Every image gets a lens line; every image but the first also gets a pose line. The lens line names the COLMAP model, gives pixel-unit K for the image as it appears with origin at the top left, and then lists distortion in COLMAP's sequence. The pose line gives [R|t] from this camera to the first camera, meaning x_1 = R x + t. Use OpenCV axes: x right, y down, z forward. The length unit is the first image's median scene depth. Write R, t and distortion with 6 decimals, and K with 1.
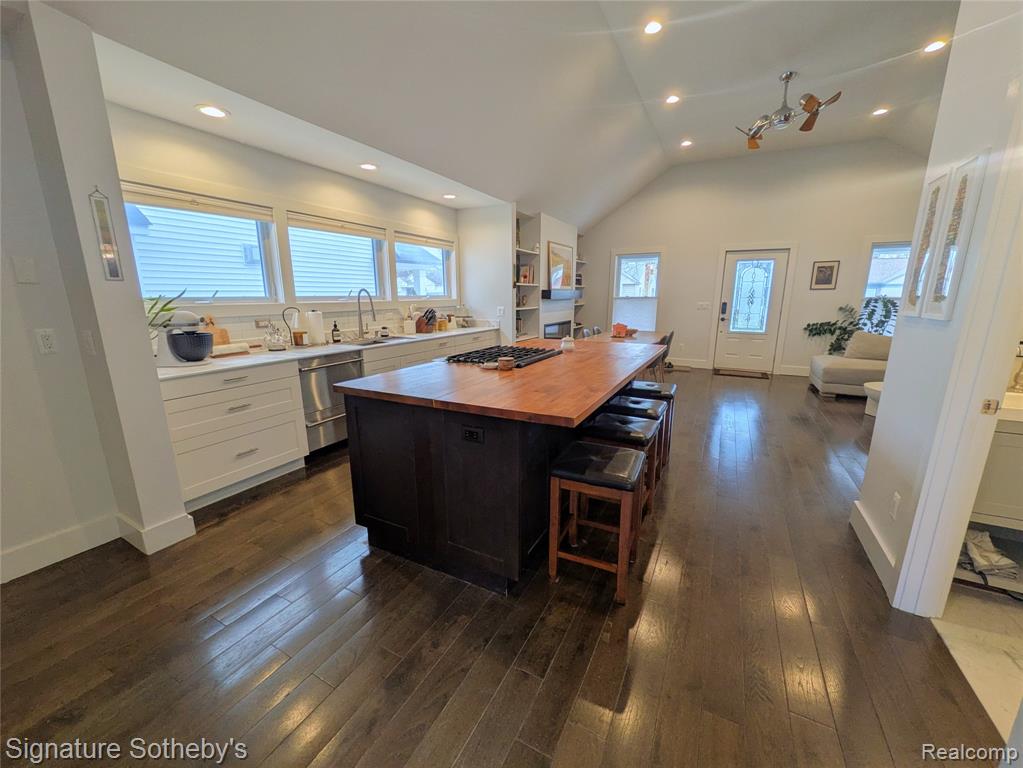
lens RADIAL K [[403.9, 0, 509.9], [0, 403.9, 383.1], [0, 0, 1]] dist [-0.000214, -0.000775]
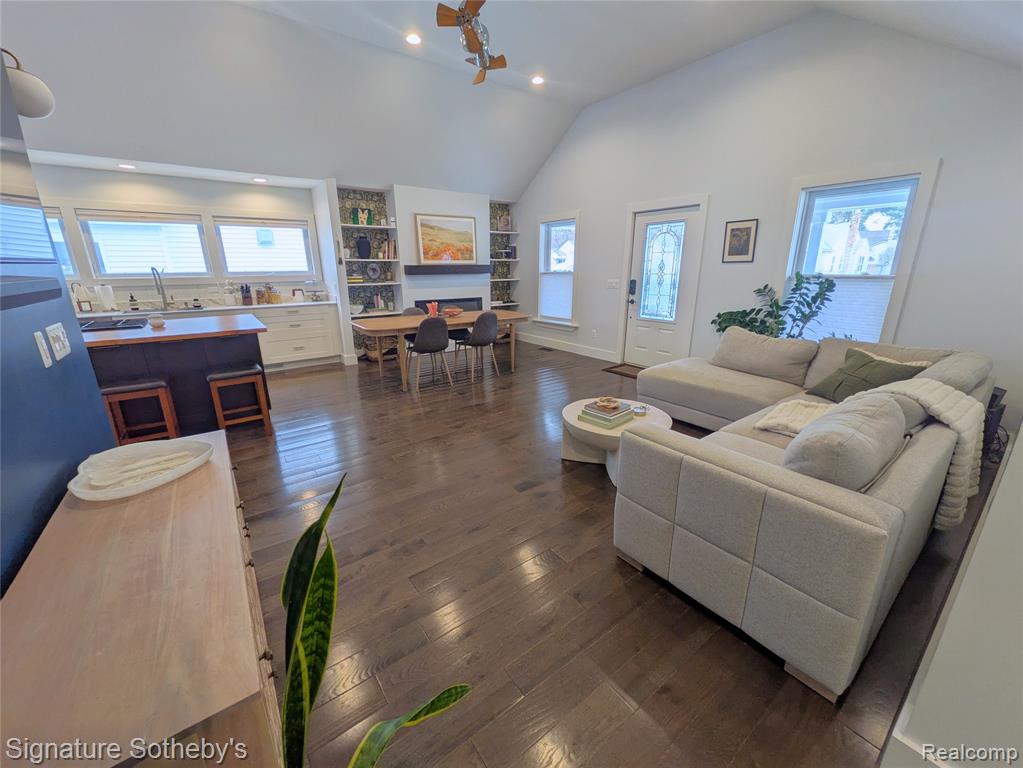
lens RADIAL K [[403.9, 0, 509.5], [0, 403.9, 384.4], [0, 0, 1]] dist [-0.000214, -0.000775]
pose [[0.904364, 0.116337, -0.410598, 0.733912], [-0.087868, 0.992272, 0.087613, -0.051588], [0.417617, -0.043155, 0.907598, 0.201190]]
